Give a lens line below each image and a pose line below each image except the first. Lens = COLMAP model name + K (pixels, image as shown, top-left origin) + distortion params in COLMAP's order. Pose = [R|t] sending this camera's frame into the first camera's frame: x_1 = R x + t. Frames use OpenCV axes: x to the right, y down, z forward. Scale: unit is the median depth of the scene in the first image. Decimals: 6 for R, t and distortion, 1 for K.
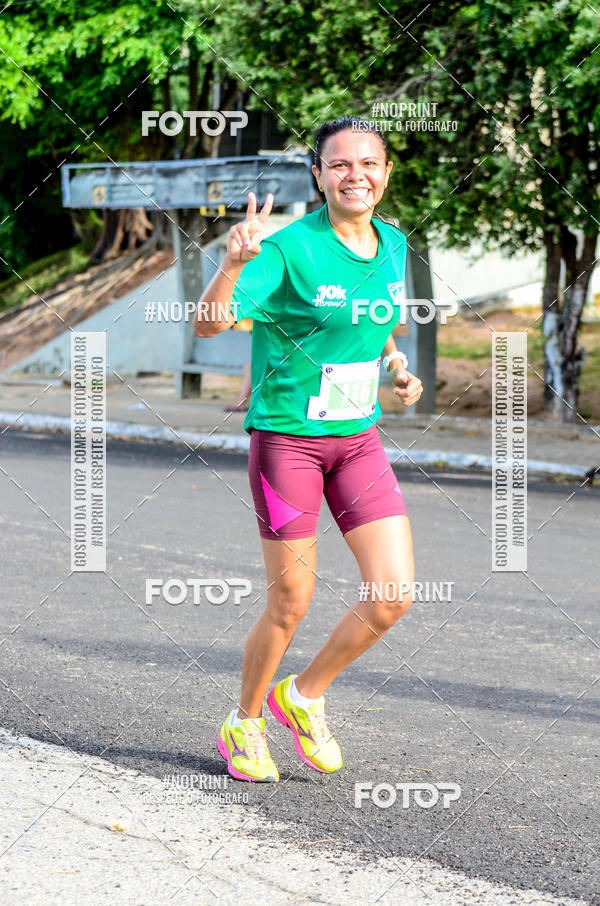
lens RADIAL K [[4763.2, 0, 300.0], [0, 4763.2, 453.0], [0, 0, 1]] dist [-0.193092, 24.014915]
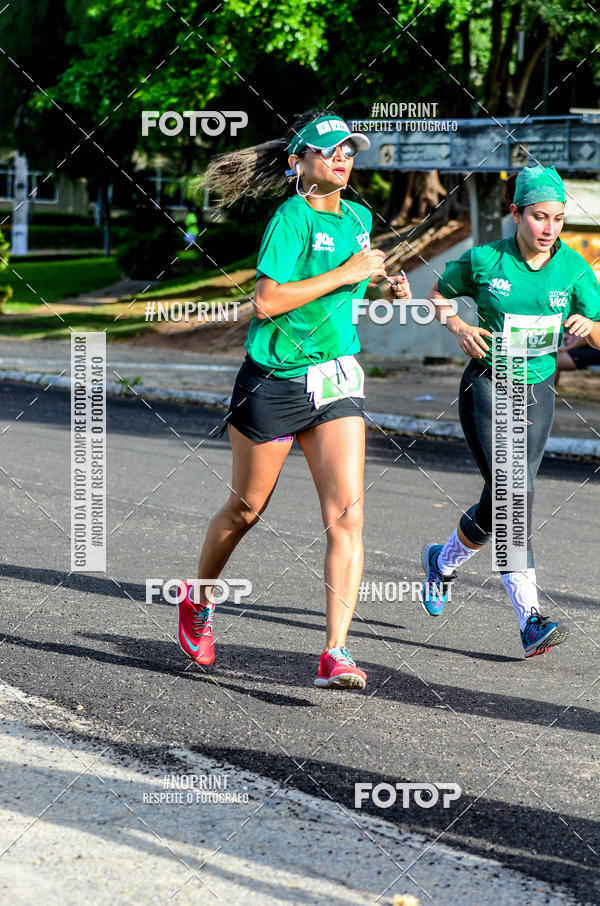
lens RADIAL K [[4359.3, 0, 300.0], [0, 4359.3, 453.0], [0, 0, 1]] dist [-0.009832, 7.798204]
pose [[0.998960, 0.028198, -0.035842, -0.027942], [-0.026956, 0.999035, 0.034682, -0.026834], [0.036785, -0.033680, 0.998755, 0.195750]]
